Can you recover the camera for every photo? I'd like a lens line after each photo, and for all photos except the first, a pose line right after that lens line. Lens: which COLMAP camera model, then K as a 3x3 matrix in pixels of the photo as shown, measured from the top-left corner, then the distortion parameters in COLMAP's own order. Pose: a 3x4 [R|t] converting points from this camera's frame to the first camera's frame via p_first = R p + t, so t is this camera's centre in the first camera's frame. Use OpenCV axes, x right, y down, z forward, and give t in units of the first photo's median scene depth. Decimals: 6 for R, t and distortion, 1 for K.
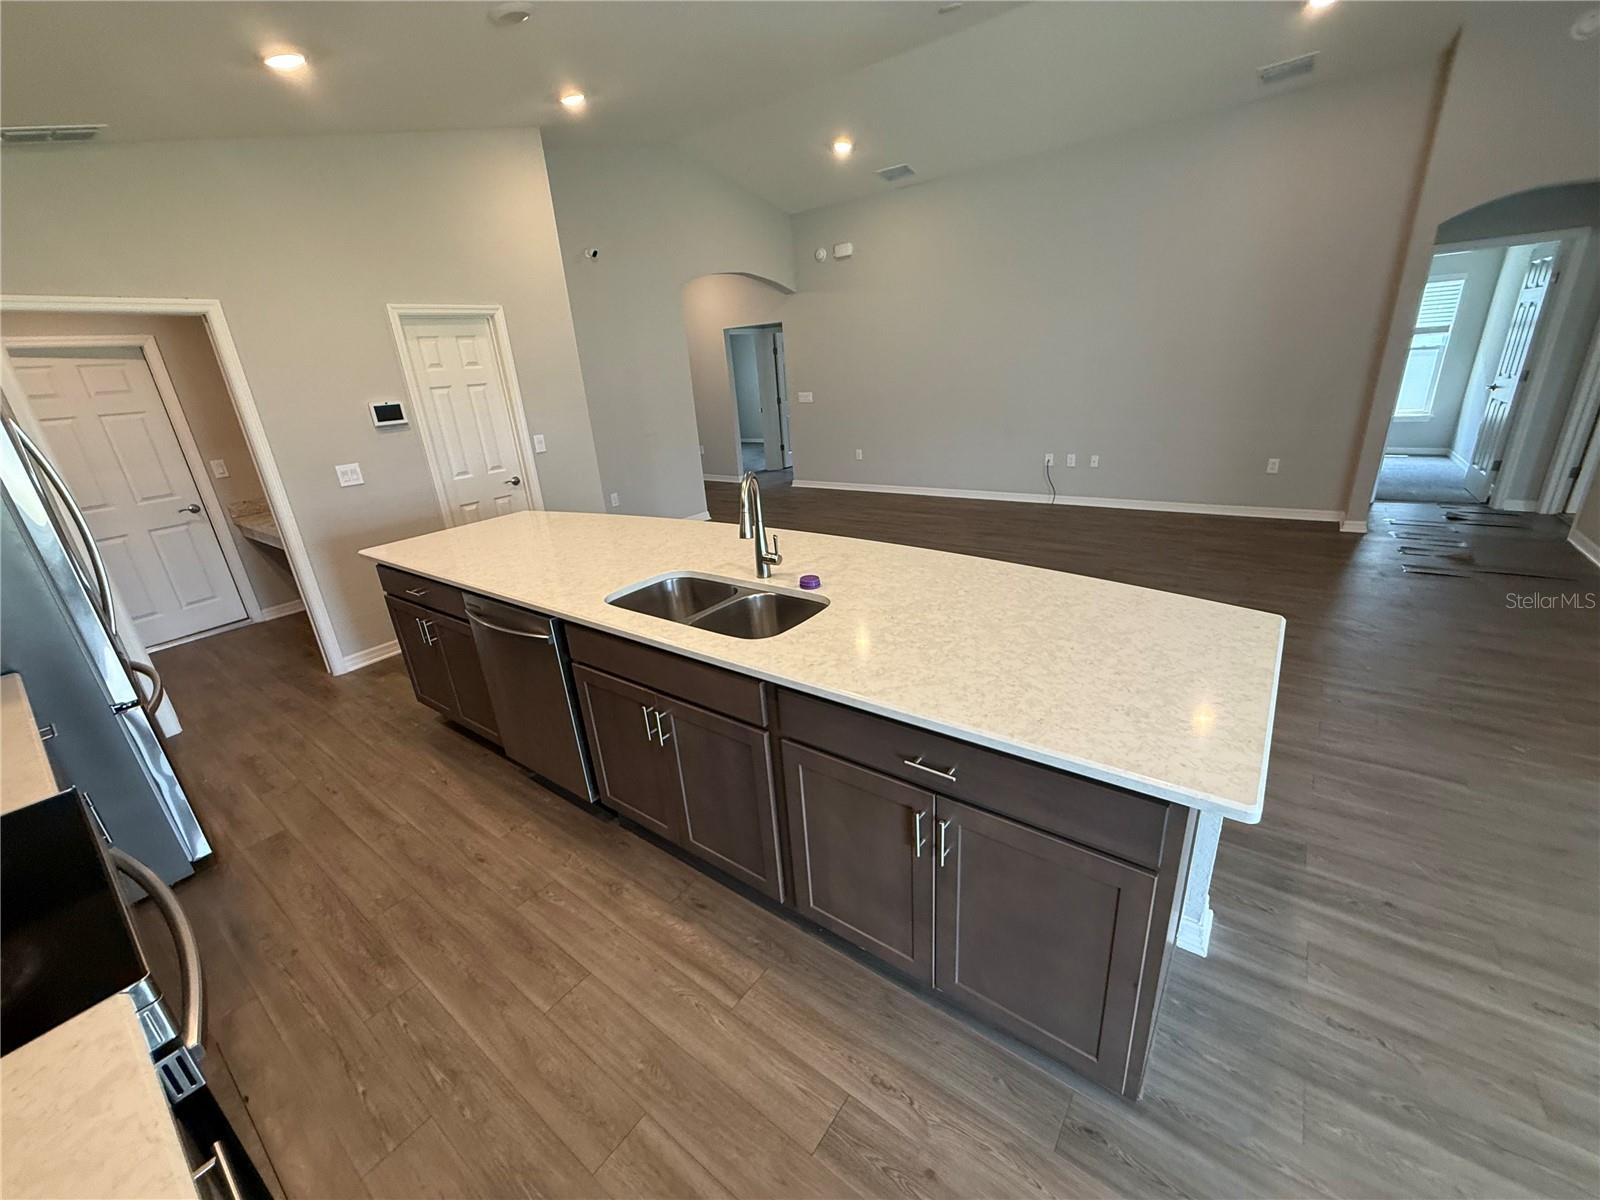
lens RADIAL K [[642.6, 0, 800.2], [0, 642.6, 597.1], [0, 0, 1]] dist [0.000522, 0.000071]
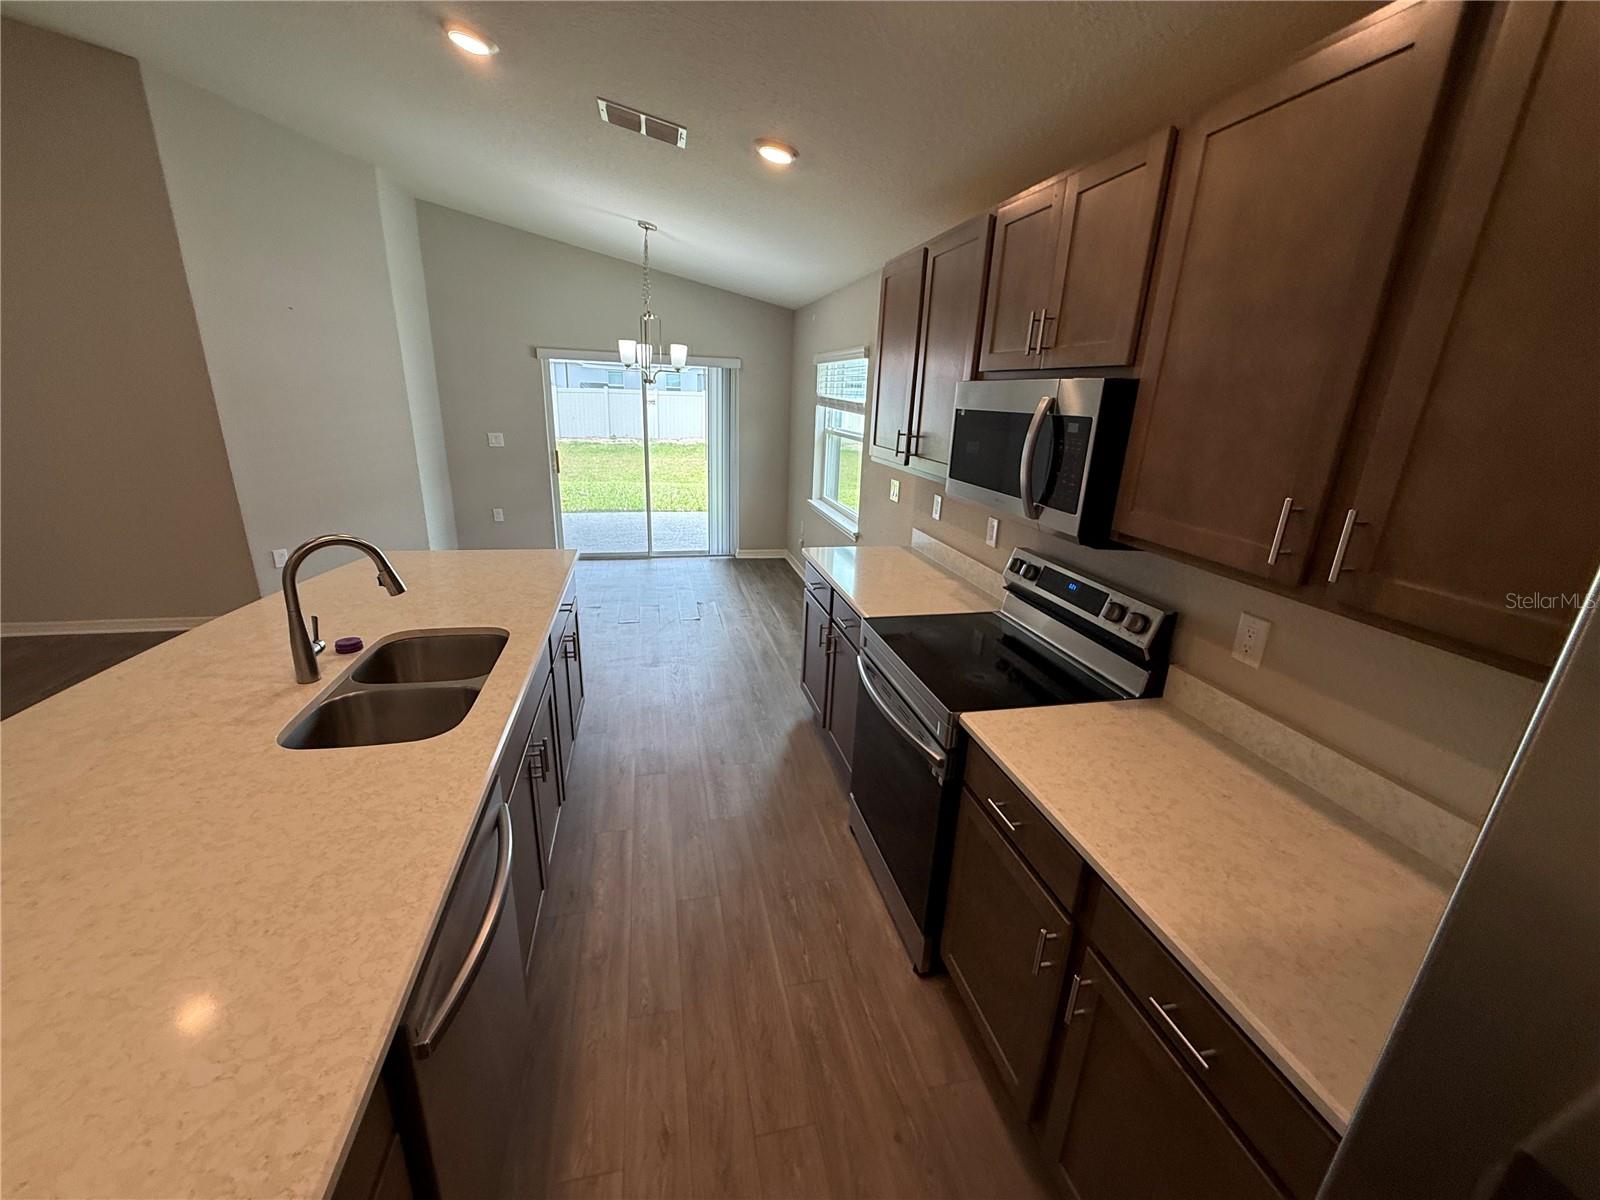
lens RADIAL K [[638.0, 0, 794.7], [0, 638.0, 600.7], [0, 0, 1]] dist [0.000367, 0.000186]
pose [[-0.762427, -0.159495, 0.627109, -1.013792], [0.239151, 0.831070, 0.502124, -0.375060], [-0.601258, 0.532807, -0.595487, 1.124267]]
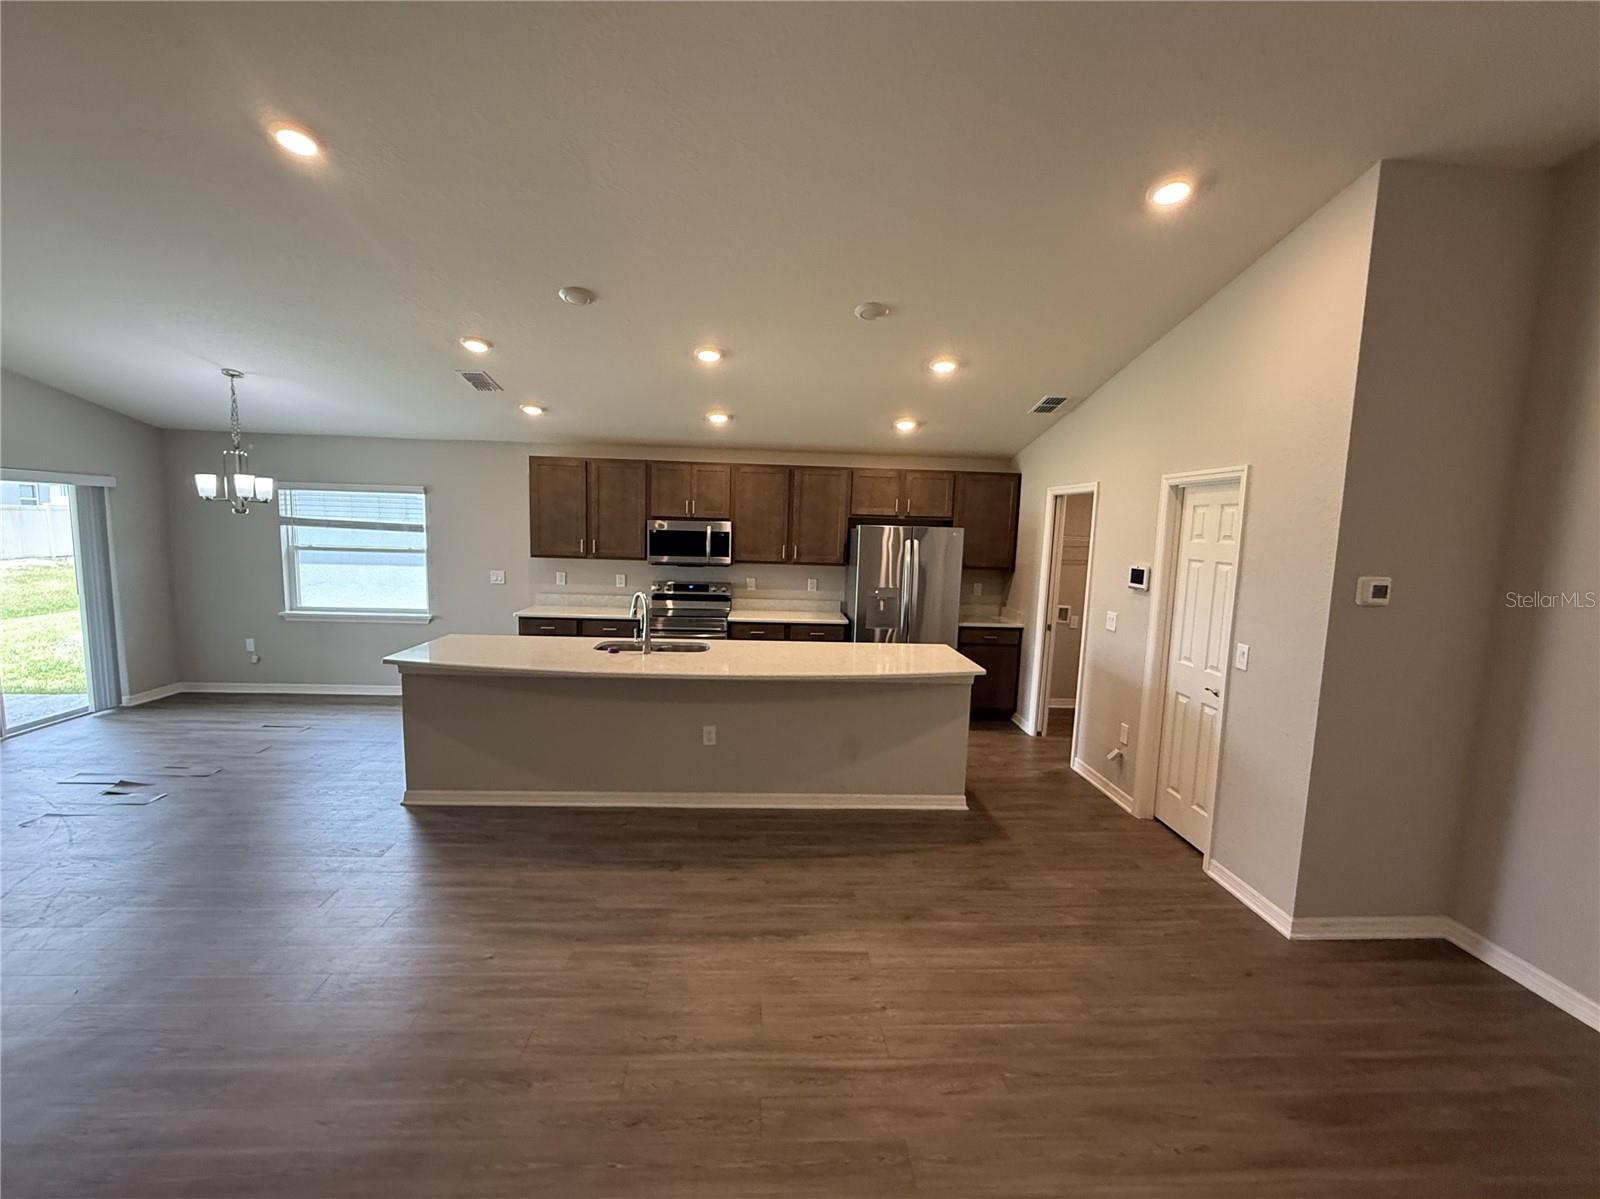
lens RADIAL K [[680.8, 0, 797.3], [0, 680.8, 599.3], [0, 0, 1]] dist [0.000693, 0.000601]
pose [[-0.762872, 0.120743, -0.635176, 0.875667], [-0.199853, 0.890259, 0.409265, -1.104113], [0.614887, 0.439158, -0.655022, 2.609491]]
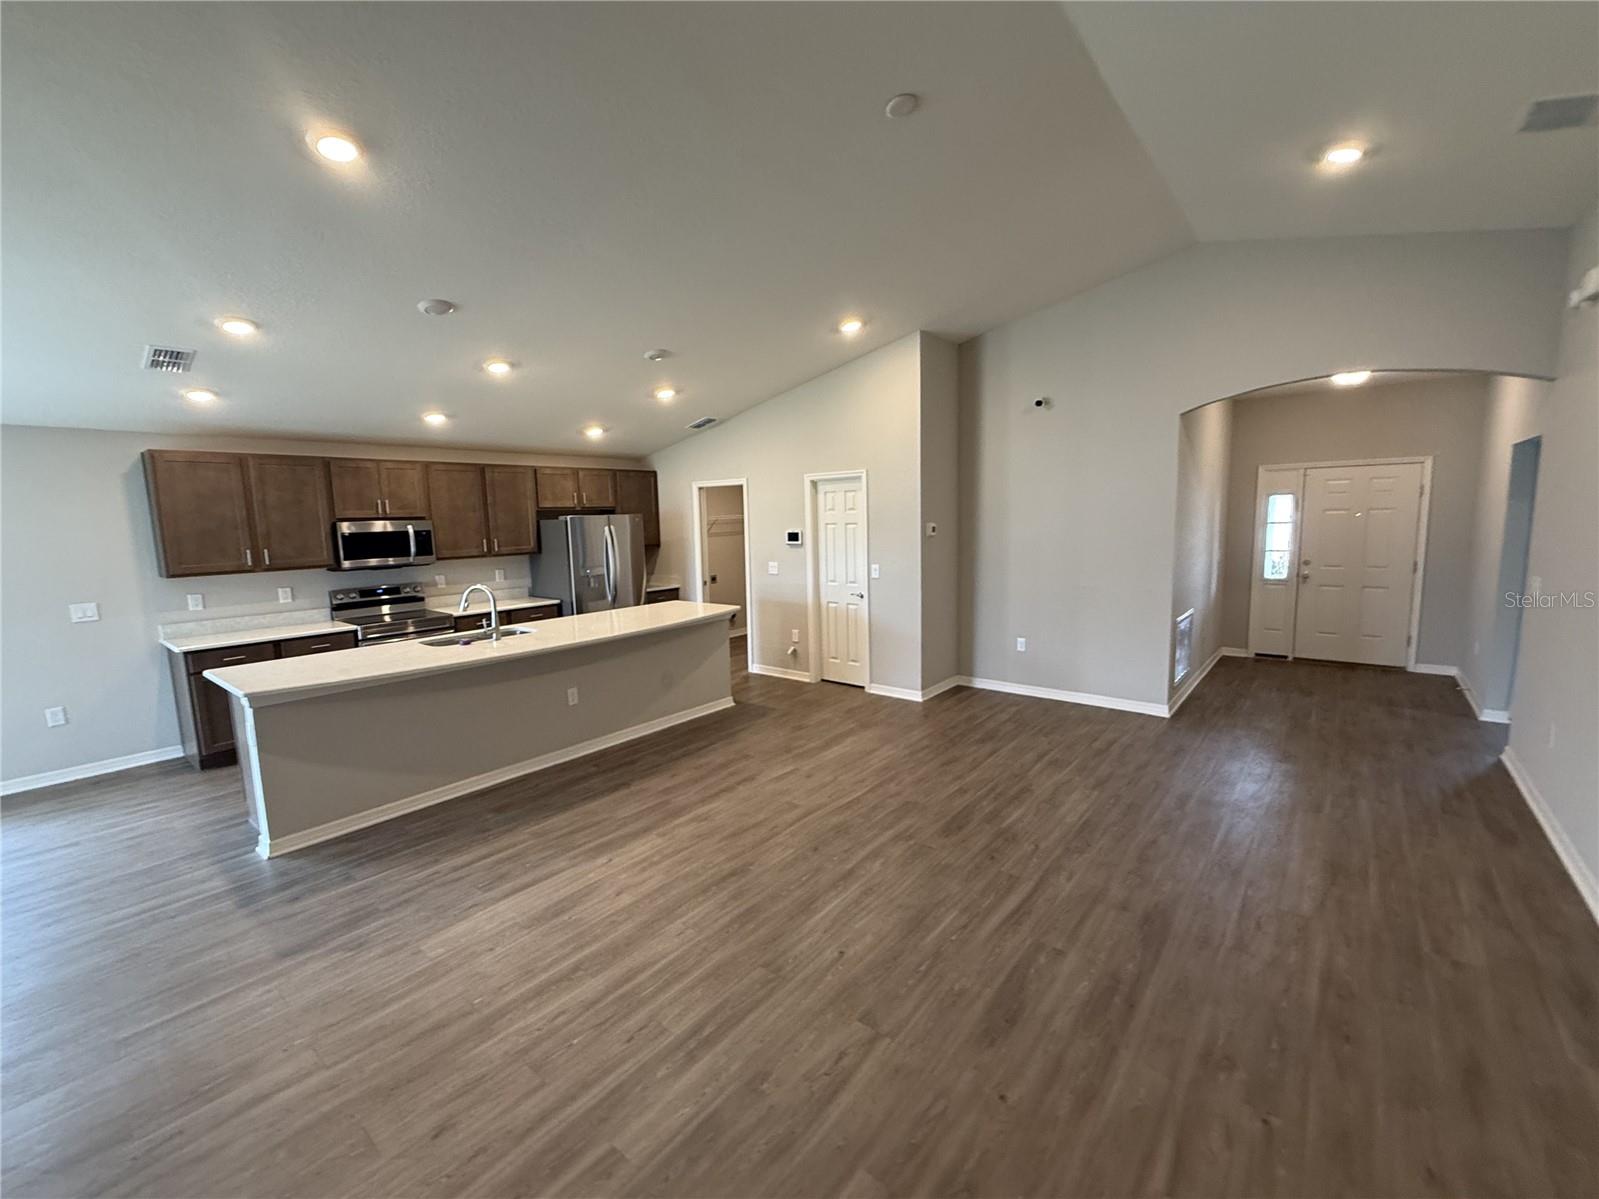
lens RADIAL K [[667.0, 0, 793.4], [0, 667.0, 601.7], [0, 0, 1]] dist [-0.000410, 0.000085]
pose [[-0.038633, 0.201752, -0.978674, 2.009848], [-0.318571, 0.925812, 0.203431, -0.899946], [0.947111, 0.319637, 0.028506, 1.879432]]
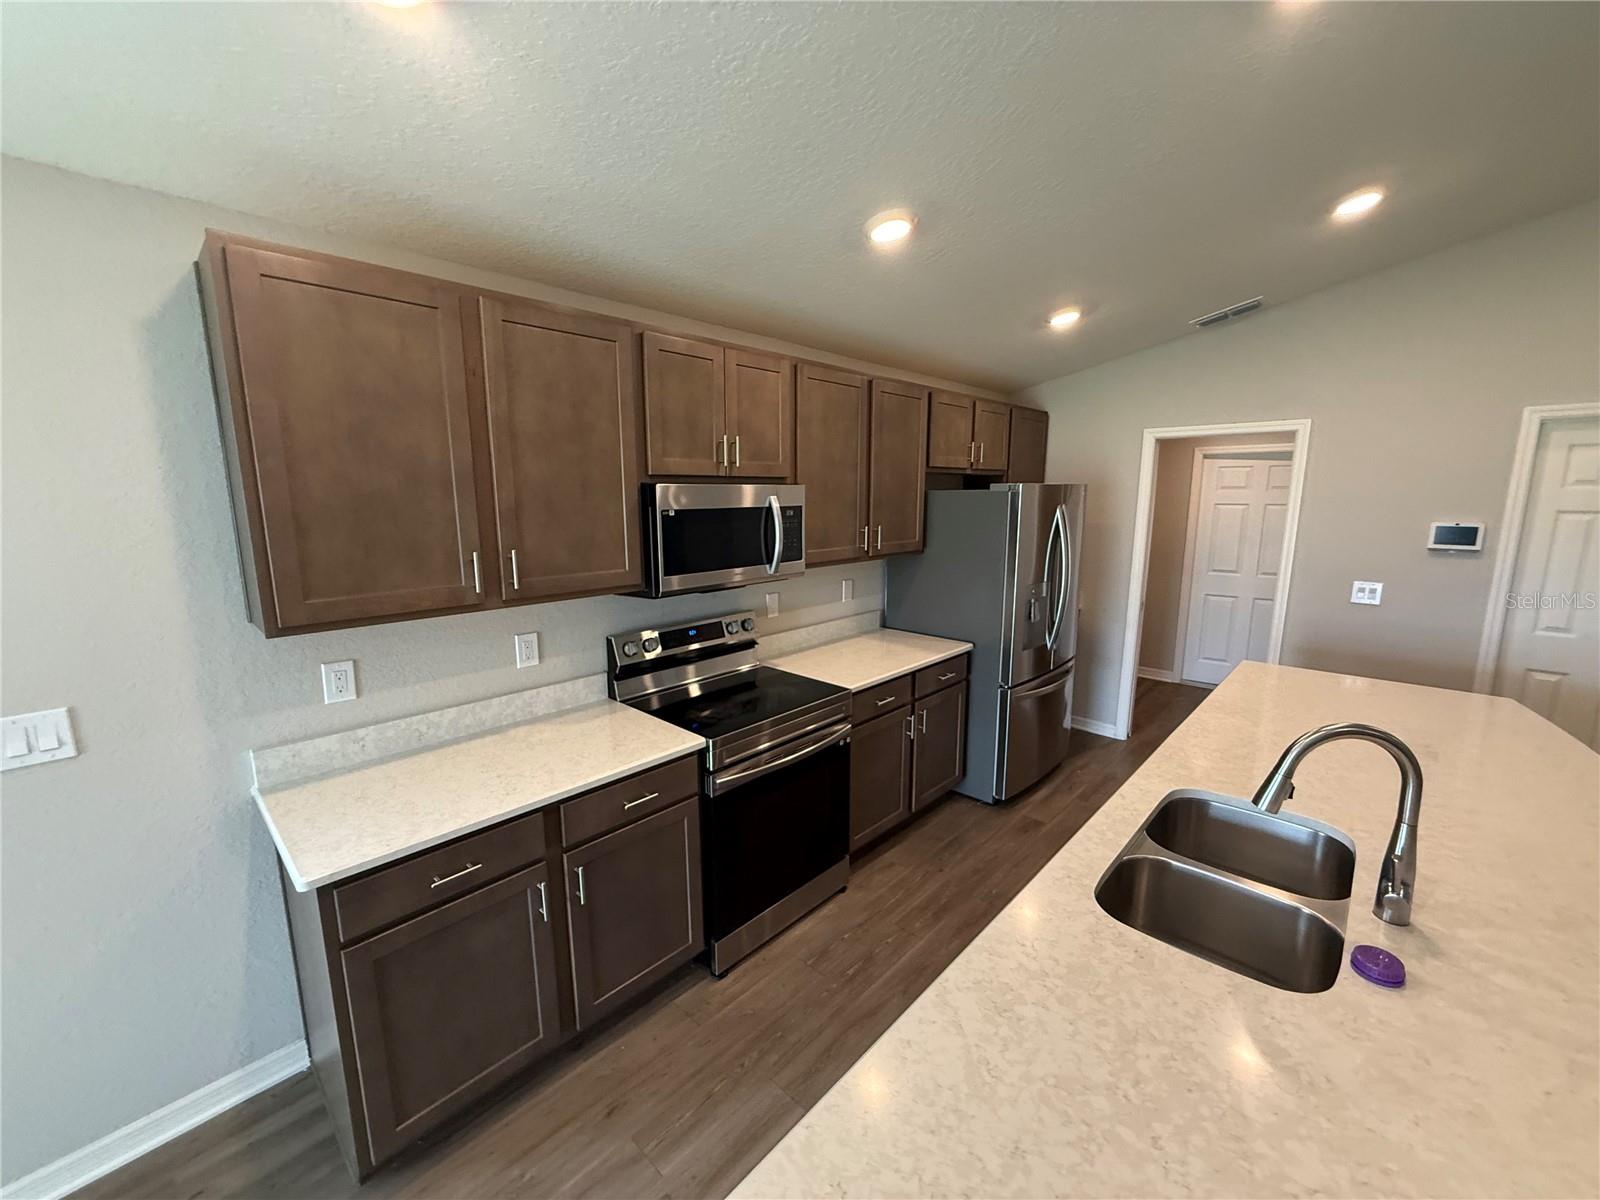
lens RADIAL K [[638.0, 0, 794.7], [0, 638.0, 600.7], [0, 0, 1]] dist [0.000367, 0.000186]
pose [[-0.108859, 0.238228, -0.965089, 0.491305], [-0.333900, 0.905688, 0.261228, -0.265559], [0.936301, 0.350680, -0.019048, 0.469354]]
